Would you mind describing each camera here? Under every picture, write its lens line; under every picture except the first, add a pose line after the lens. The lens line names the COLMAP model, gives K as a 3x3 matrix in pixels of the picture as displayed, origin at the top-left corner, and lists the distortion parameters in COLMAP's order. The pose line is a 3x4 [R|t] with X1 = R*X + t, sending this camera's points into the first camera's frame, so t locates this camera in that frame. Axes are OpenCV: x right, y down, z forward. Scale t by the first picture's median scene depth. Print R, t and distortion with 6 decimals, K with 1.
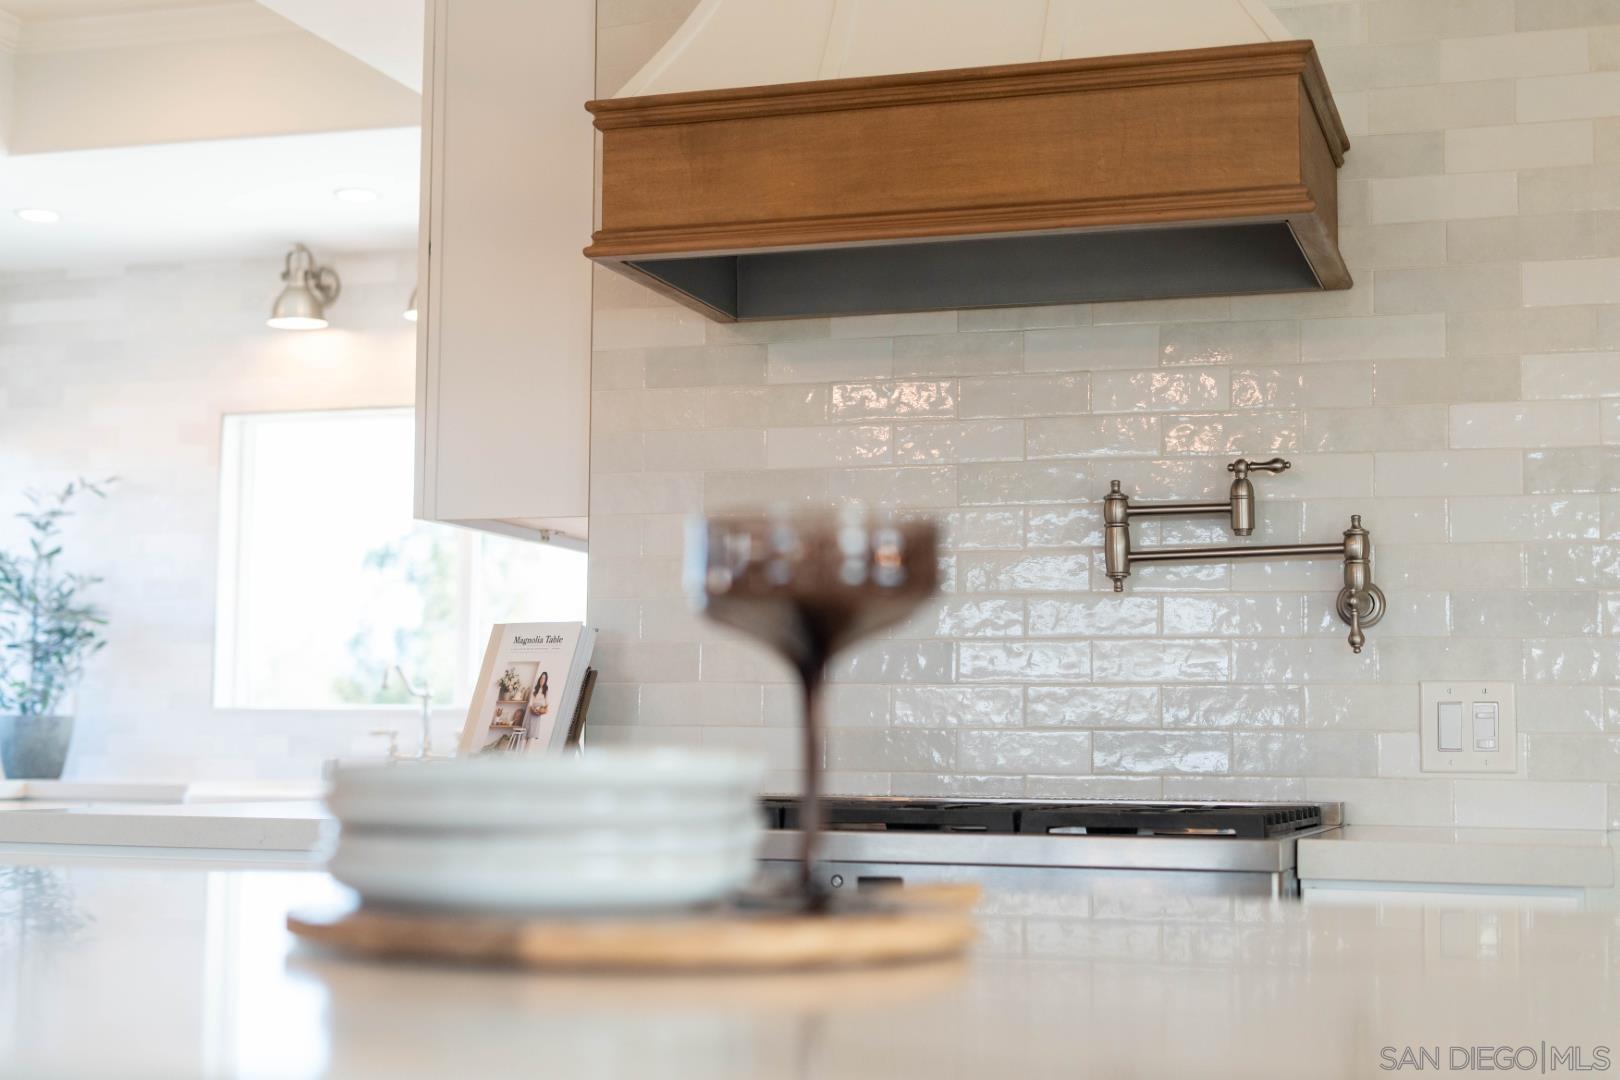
lens RADIAL K [[2351.2, 0, 809.8], [0, 2351.2, 537.2], [0, 0, 1]] dist [0.005866, 0.000000]
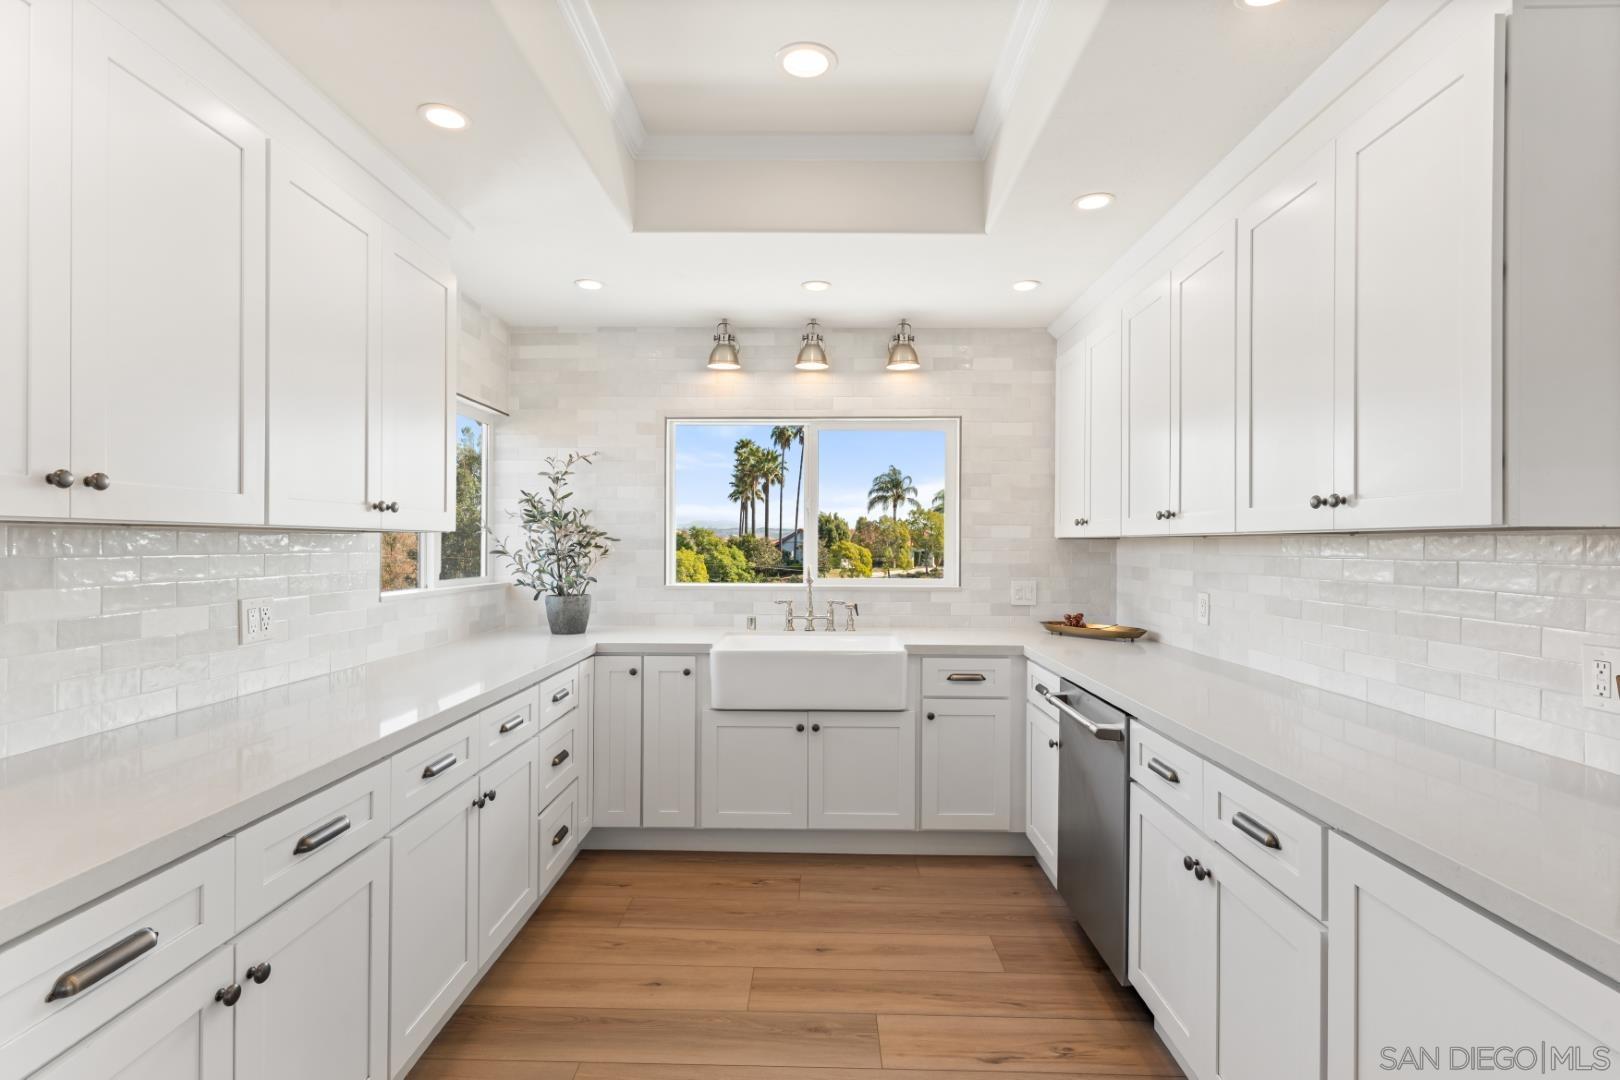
lens RADIAL K [[776.7, 0, 810.3], [0, 776.7, 540.1], [0, 0, 1]] dist [0.003597, -0.000176]
pose [[0.955878, -0.006082, 0.293700, -0.639100], [-0.019743, 0.996195, 0.084886, -0.026130], [-0.293099, -0.086939, 0.952121, 0.837514]]
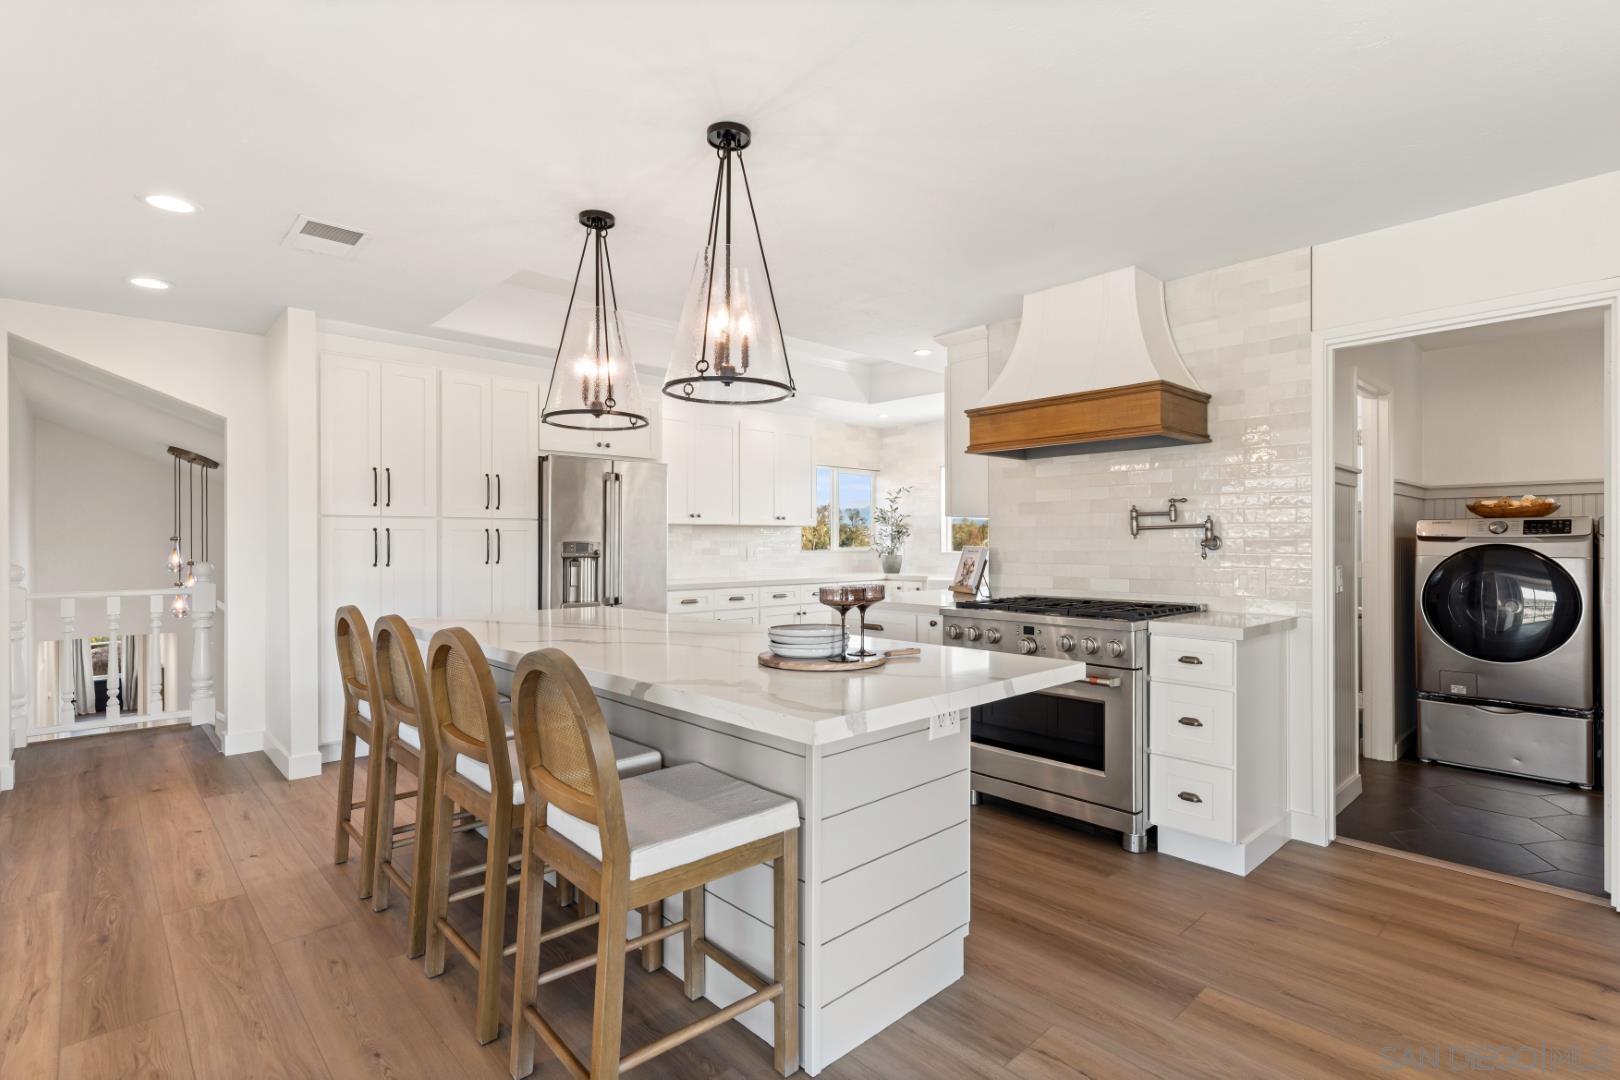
lens RADIAL K [[776.7, 0, 809.3], [0, 776.7, 540.8], [0, 0, 1]] dist [0.003597, -0.000176]
pose [[0.876665, -0.011190, -0.480971, 0.252247], [0.053260, 0.995842, 0.073908, -0.078590], [0.478144, -0.090409, 0.873616, -0.177312]]
